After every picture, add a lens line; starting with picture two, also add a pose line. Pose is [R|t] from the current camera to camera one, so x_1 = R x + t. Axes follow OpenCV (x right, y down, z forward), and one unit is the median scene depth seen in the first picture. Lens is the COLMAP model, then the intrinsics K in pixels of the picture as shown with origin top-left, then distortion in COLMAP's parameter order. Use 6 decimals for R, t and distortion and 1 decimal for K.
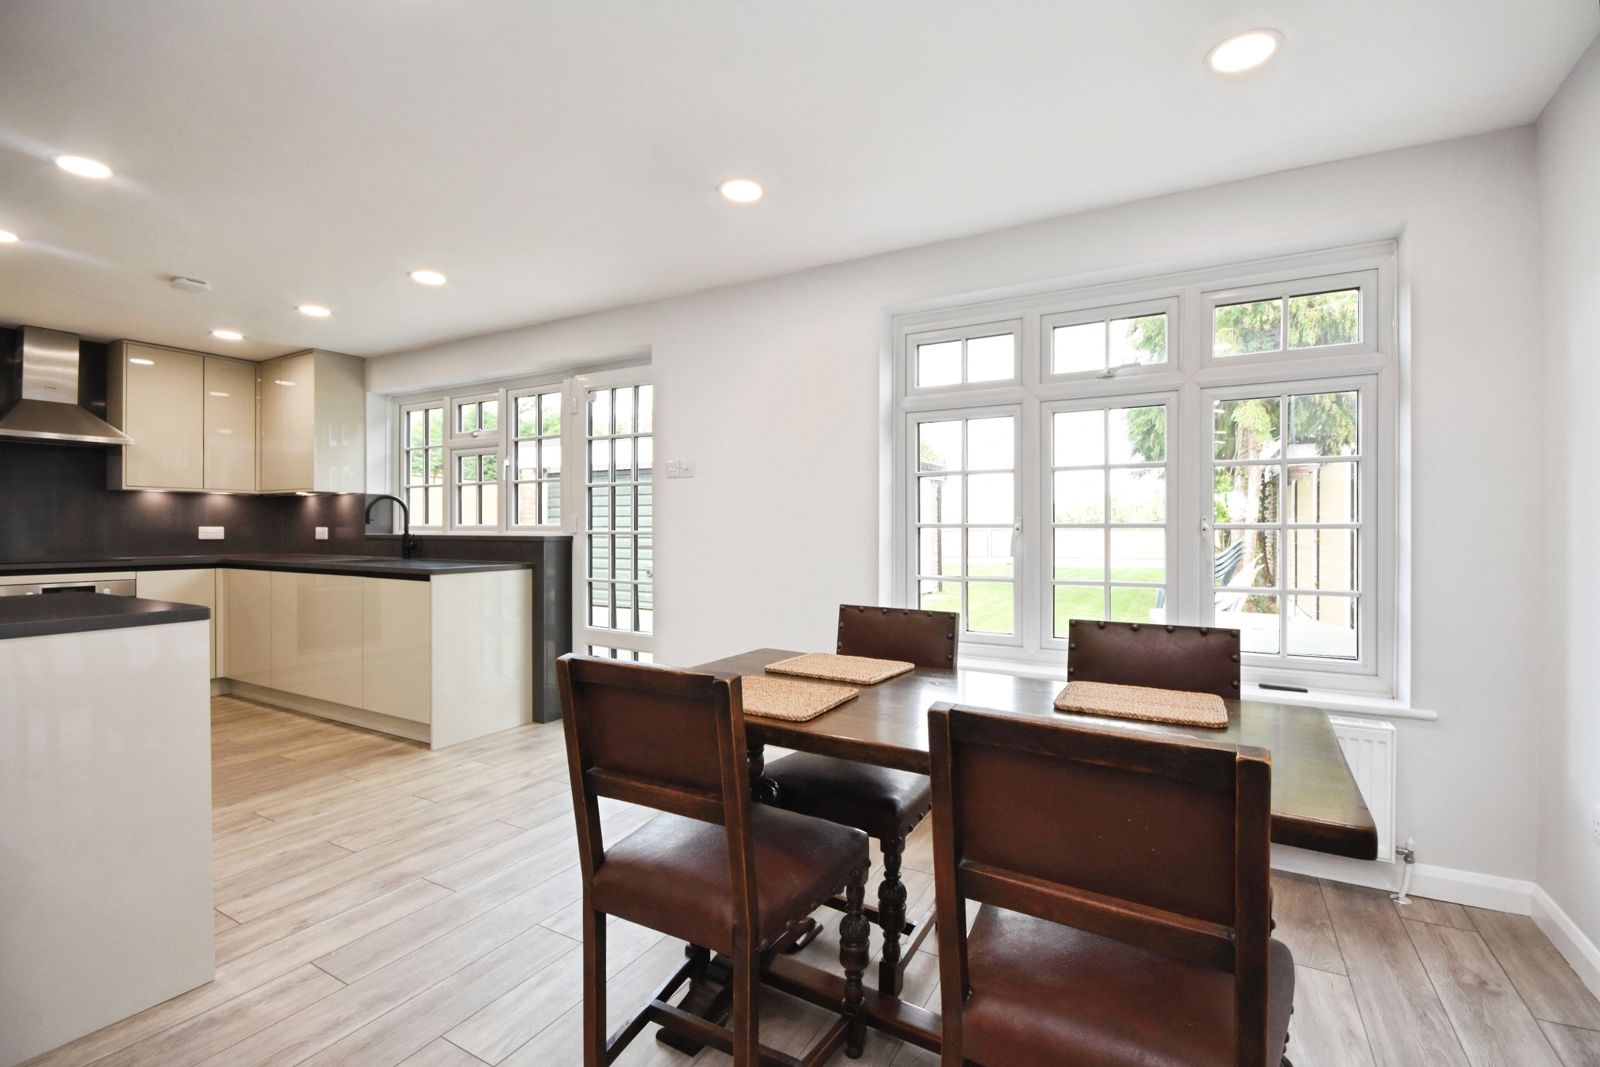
lens RADIAL K [[710.4, 0, 804.2], [0, 710.4, 547.2], [0, 0, 1]] dist [0.001431, -0.004307]
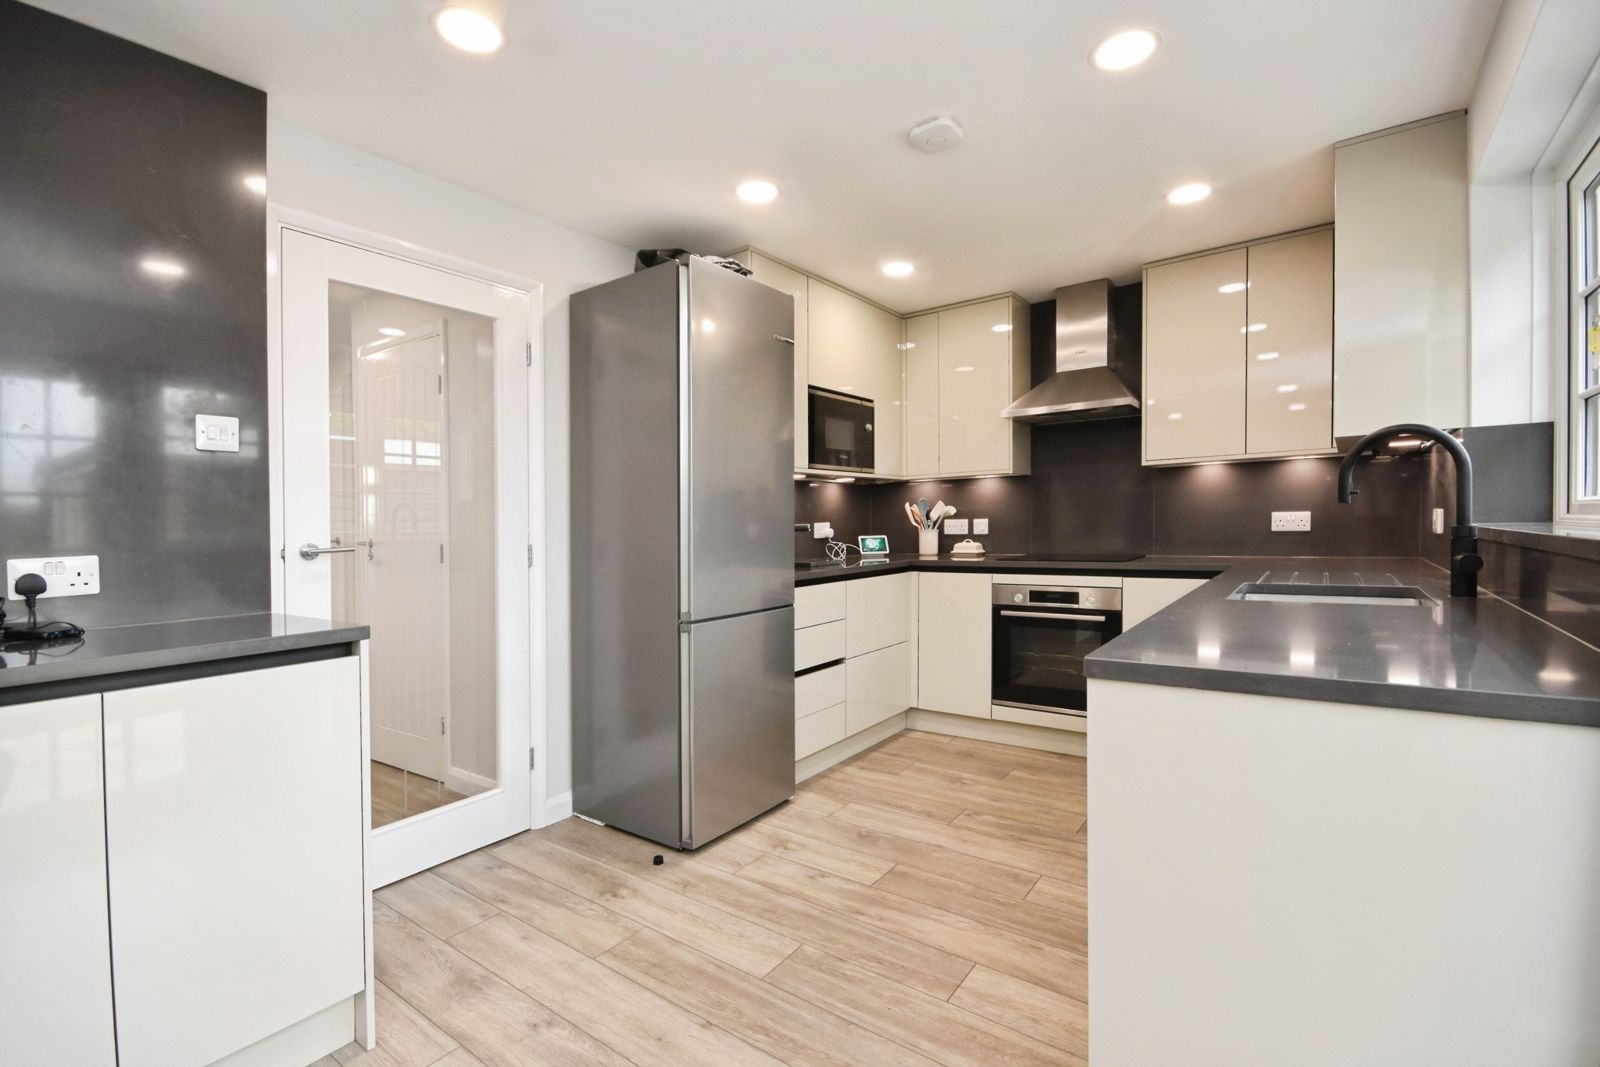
lens RADIAL K [[710.4, 0, 797.6], [0, 710.4, 528.9], [0, 0, 1]] dist [0.001431, -0.004307]
pose [[-0.112012, 0.007570, -0.993678, -0.184660], [-0.002703, 0.999965, 0.007923, -0.021422], [0.993703, 0.003574, -0.111988, 0.784274]]
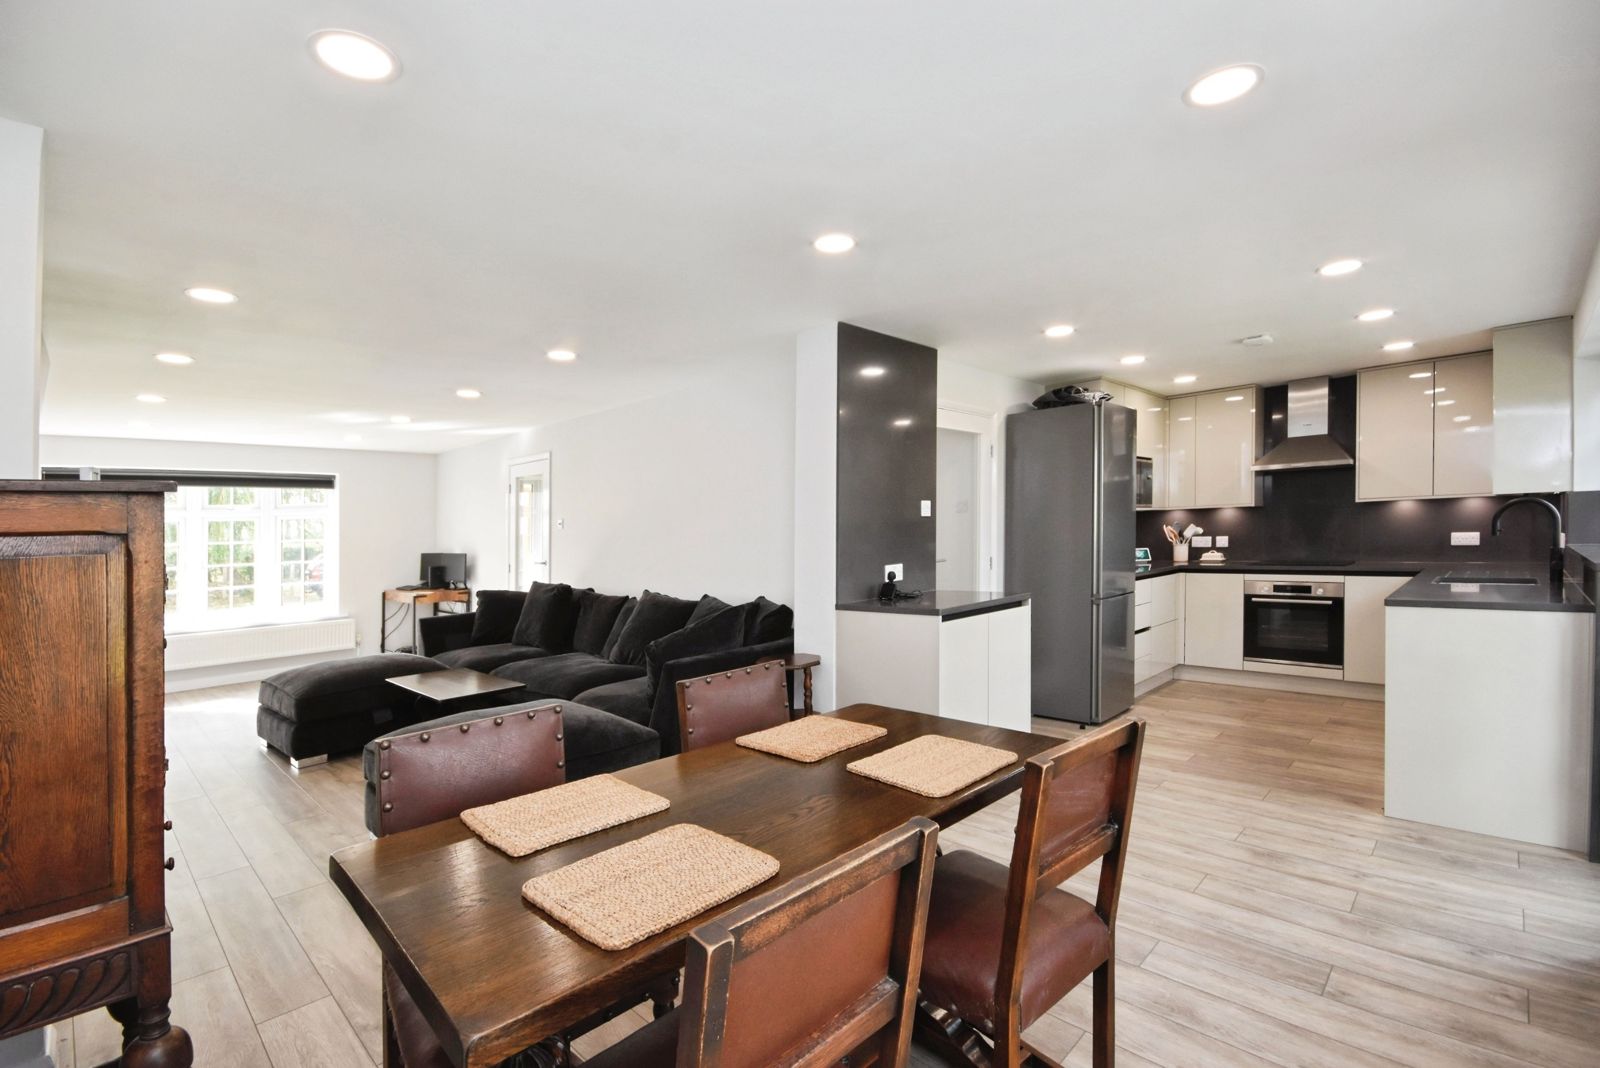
lens RADIAL K [[710.4, 0, 802.1], [0, 710.4, 541.7], [0, 0, 1]] dist [0.001431, -0.004307]
pose [[-0.254736, 0.018805, -0.966828, 0.393228], [0.006069, 0.999822, 0.017848, -0.048270], [0.966992, -0.001322, -0.254805, 0.472799]]
